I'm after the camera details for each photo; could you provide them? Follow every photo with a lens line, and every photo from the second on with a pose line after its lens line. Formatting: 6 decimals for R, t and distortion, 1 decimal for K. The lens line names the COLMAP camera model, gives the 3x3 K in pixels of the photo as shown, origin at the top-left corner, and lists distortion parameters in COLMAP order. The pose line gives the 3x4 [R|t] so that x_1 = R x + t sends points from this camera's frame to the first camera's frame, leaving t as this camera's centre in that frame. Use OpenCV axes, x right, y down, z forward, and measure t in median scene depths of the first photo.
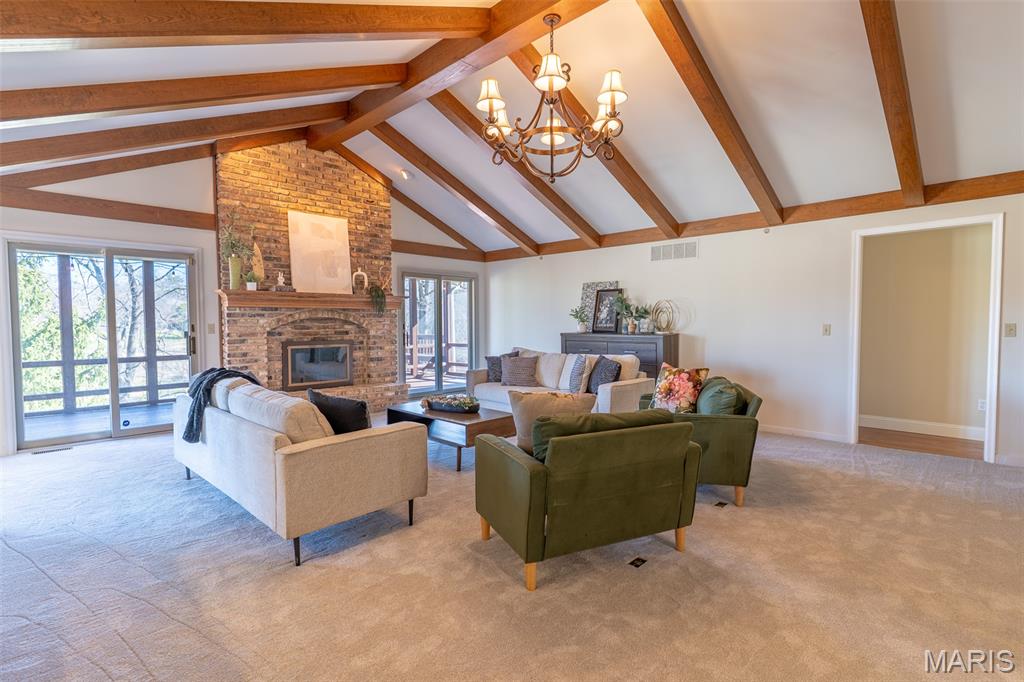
lens RADIAL K [[498.8, 0, 513.1], [0, 498.8, 338.0], [0, 0, 1]] dist [0.009015, -0.001303]
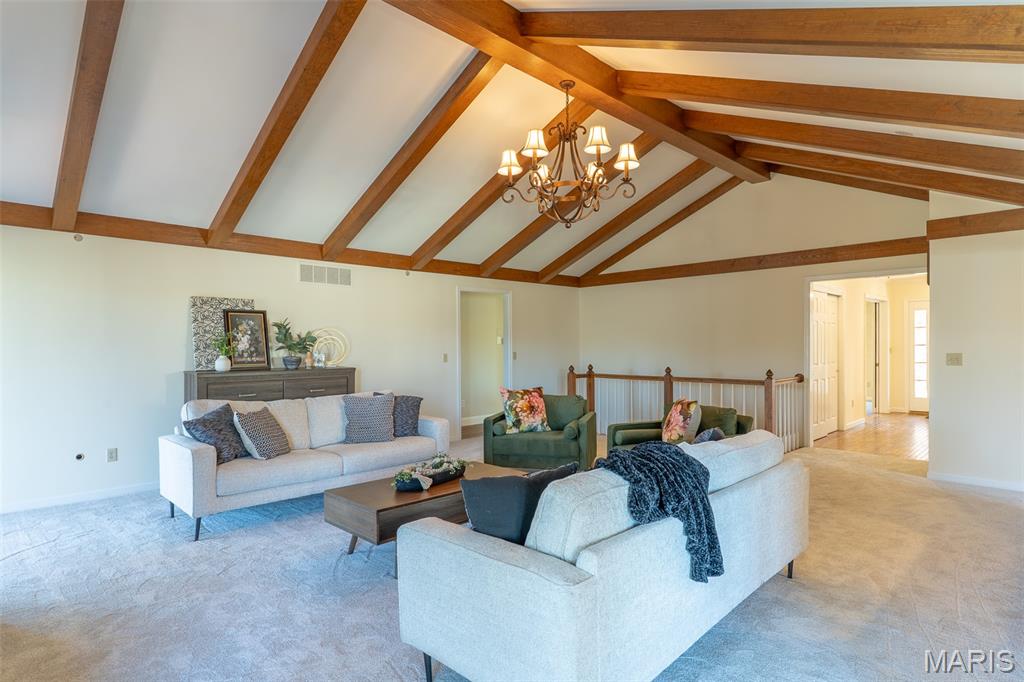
lens RADIAL K [[566.4, 0, 513.5], [0, 566.4, 345.9], [0, 0, 1]] dist [-0.001599, -0.000237]
pose [[-0.021571, 0.007500, 0.999739, -0.643136], [0.047860, 0.998833, -0.006460, -0.021639], [-0.998621, 0.047708, -0.021905, 0.635944]]
